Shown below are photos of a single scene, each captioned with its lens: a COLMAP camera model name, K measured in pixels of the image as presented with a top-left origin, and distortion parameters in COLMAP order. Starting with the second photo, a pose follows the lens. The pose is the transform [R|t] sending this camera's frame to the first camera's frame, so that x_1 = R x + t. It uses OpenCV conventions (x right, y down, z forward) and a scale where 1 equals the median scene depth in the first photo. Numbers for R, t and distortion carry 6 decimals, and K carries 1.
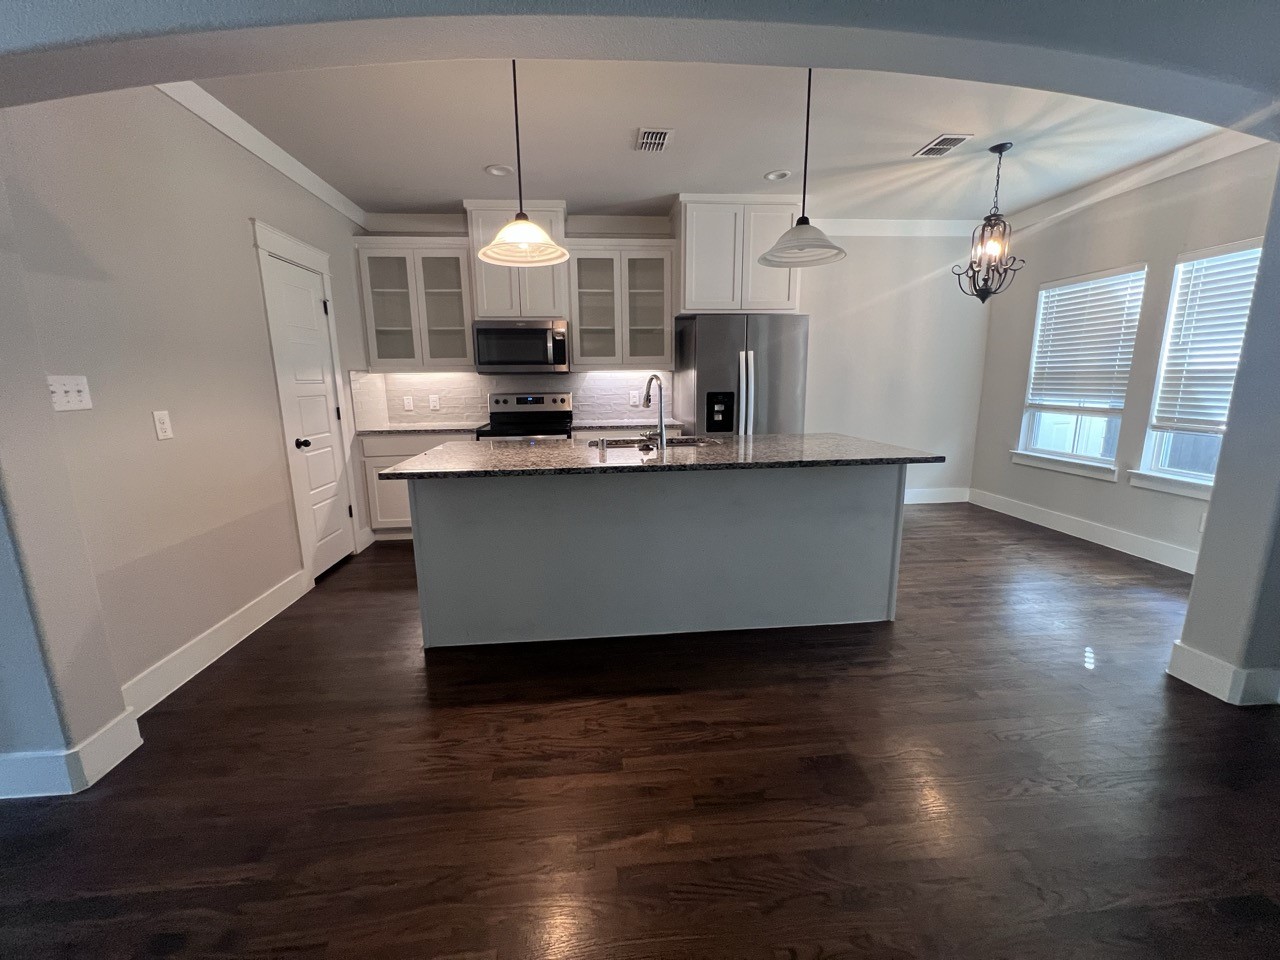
lens RADIAL K [[511.9, 0, 635.3], [0, 511.9, 476.7], [0, 0, 1]] dist [-0.000882, 0.000237]
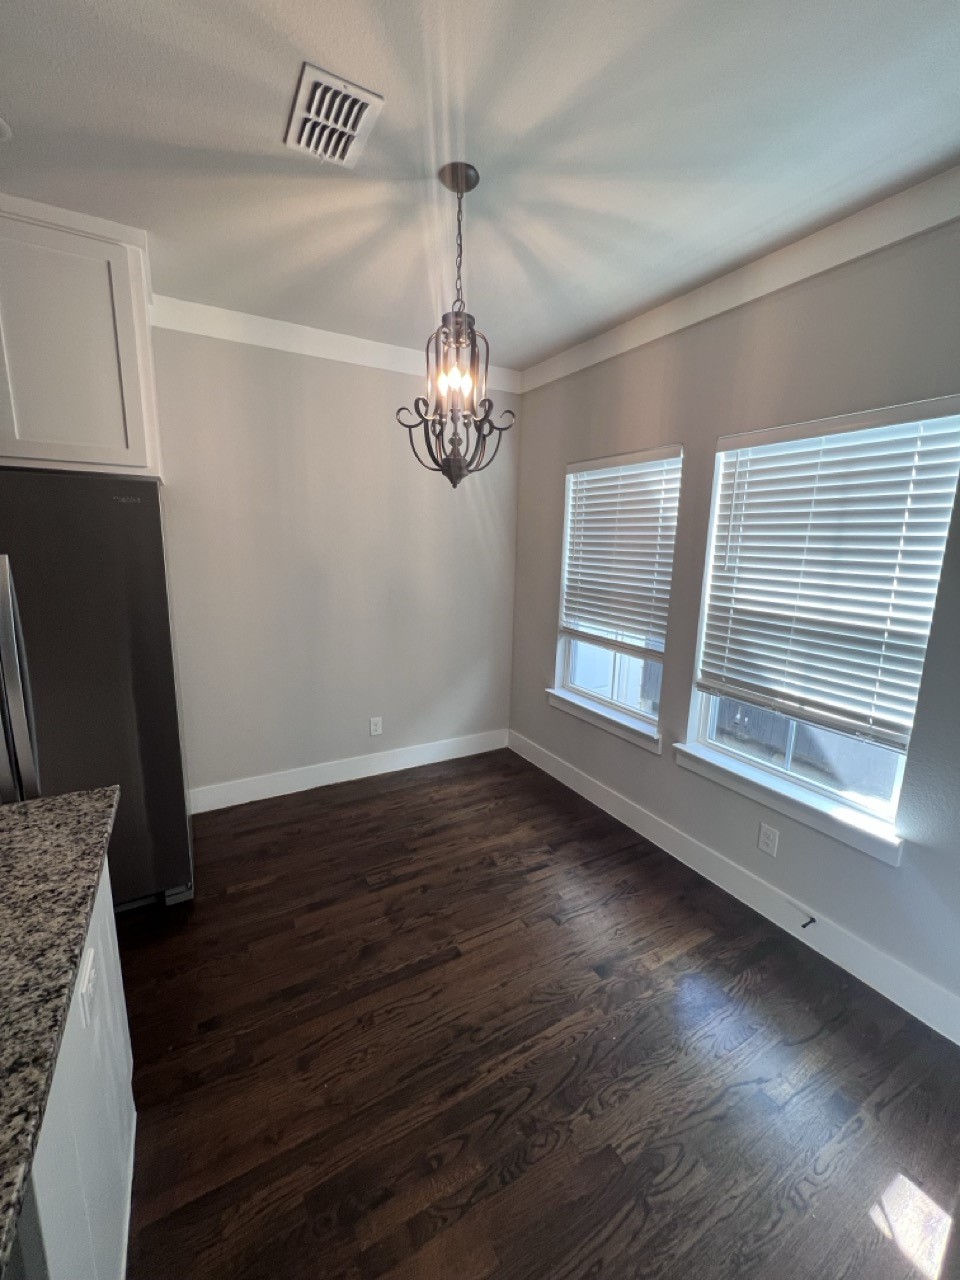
lens RADIAL K [[511.9, 0, 486.0], [0, 511.9, 635.3], [0, 0, 1]] dist [-0.000882, 0.000237]
pose [[0.904210, -0.044699, 0.424744, 0.460582], [0.045046, 0.998942, 0.009230, -0.183603], [-0.424707, 0.010788, 0.905267, 0.494185]]
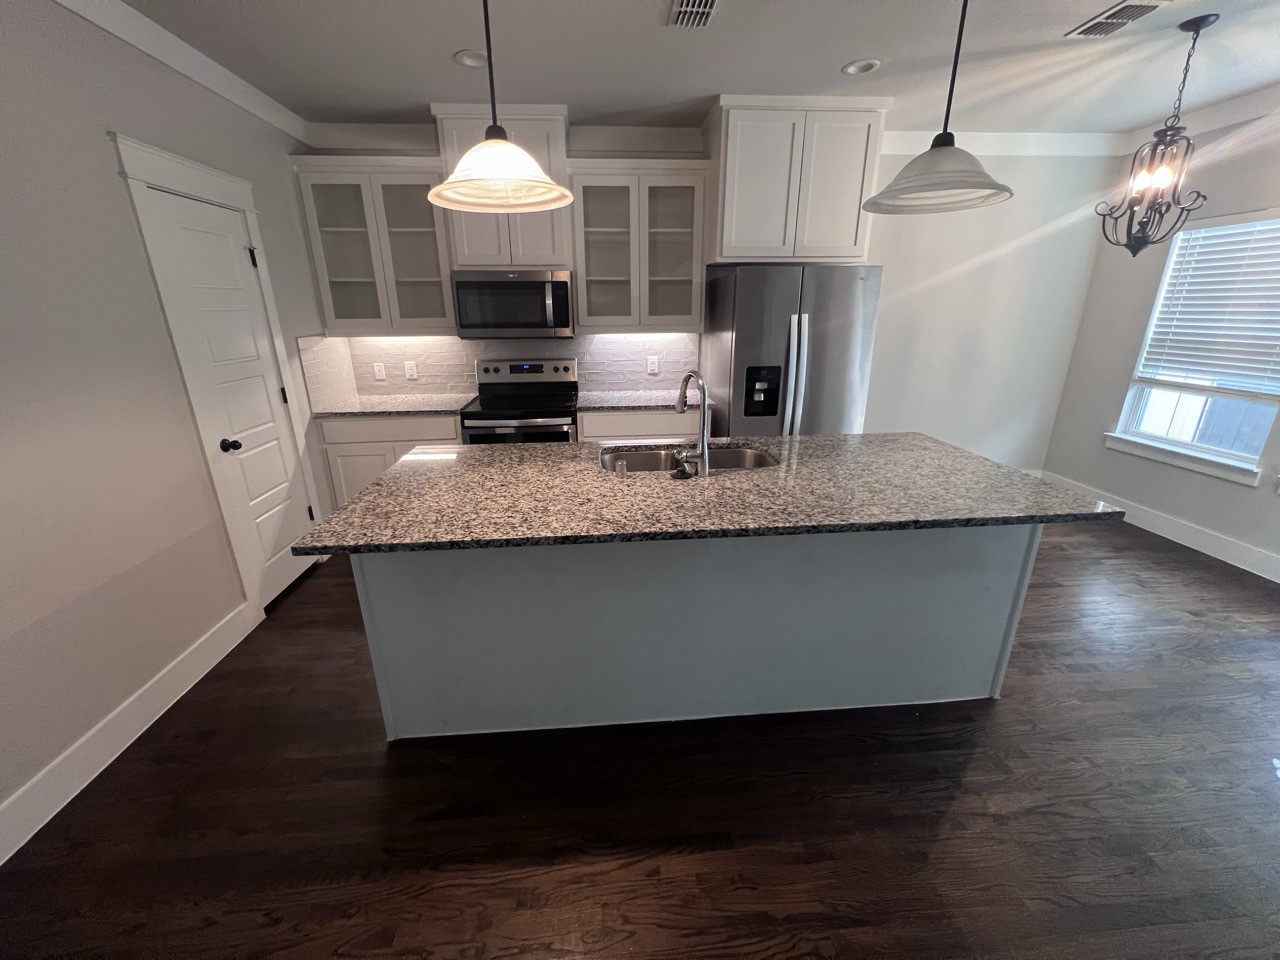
lens RADIAL K [[511.9, 0, 635.1], [0, 511.9, 475.4], [0, 0, 1]] dist [-0.000882, 0.000237]
pose [[0.999919, 0.008639, -0.009356, -0.028299], [-0.007344, 0.991420, 0.130507, -0.112452], [0.010403, -0.130427, 0.991403, 0.210190]]
